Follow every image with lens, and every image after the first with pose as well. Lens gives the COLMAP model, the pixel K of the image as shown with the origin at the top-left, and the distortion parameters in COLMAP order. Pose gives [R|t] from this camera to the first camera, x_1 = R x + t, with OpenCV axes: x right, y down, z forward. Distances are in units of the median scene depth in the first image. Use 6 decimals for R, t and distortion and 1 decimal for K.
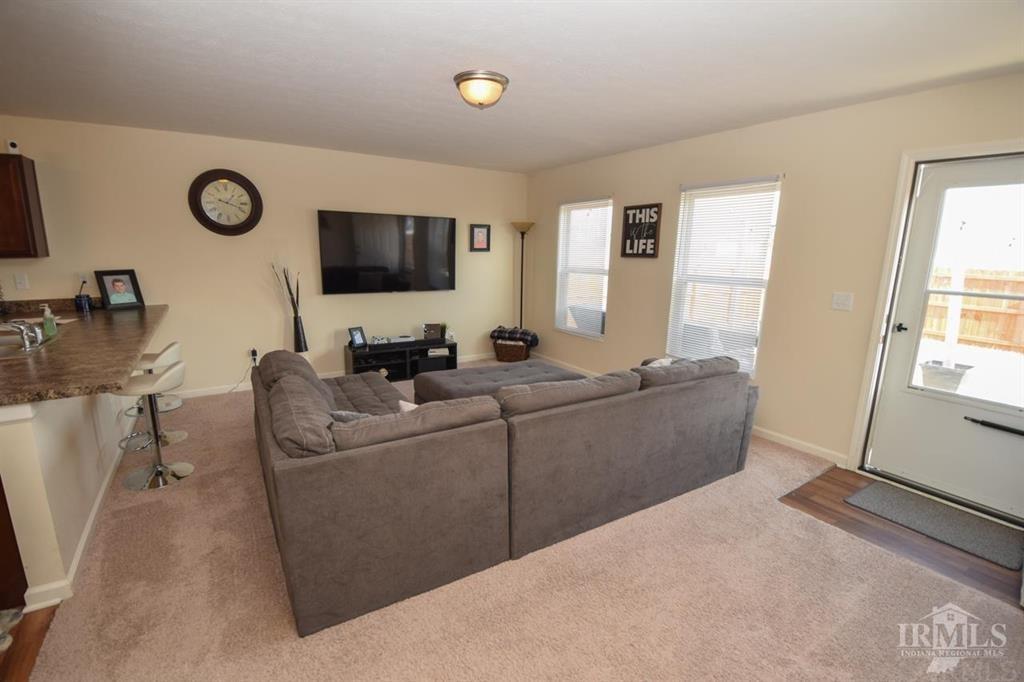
lens RADIAL K [[461.4, 0, 519.0], [0, 461.4, 342.1], [0, 0, 1]] dist [-0.007310, -0.011600]
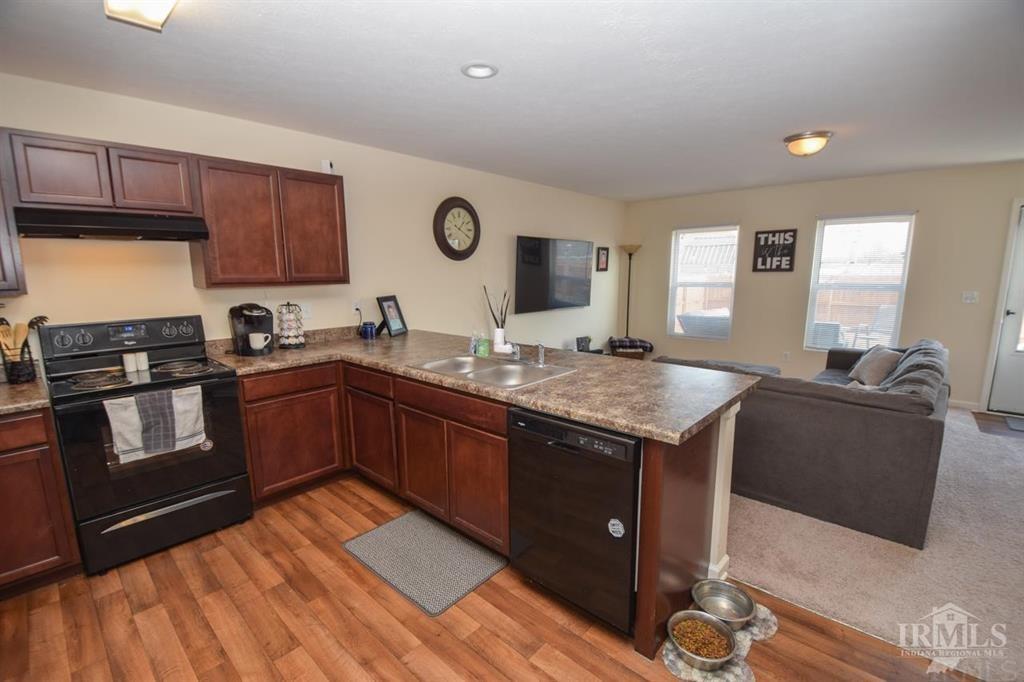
lens RADIAL K [[461.4, 0, 522.3], [0, 461.4, 343.1], [0, 0, 1]] dist [-0.007310, -0.011600]
pose [[0.969215, -0.063670, 0.237840, -0.730290], [0.073740, 0.996709, -0.033677, 0.000609], [-0.234913, 0.050178, 0.970720, -0.040102]]
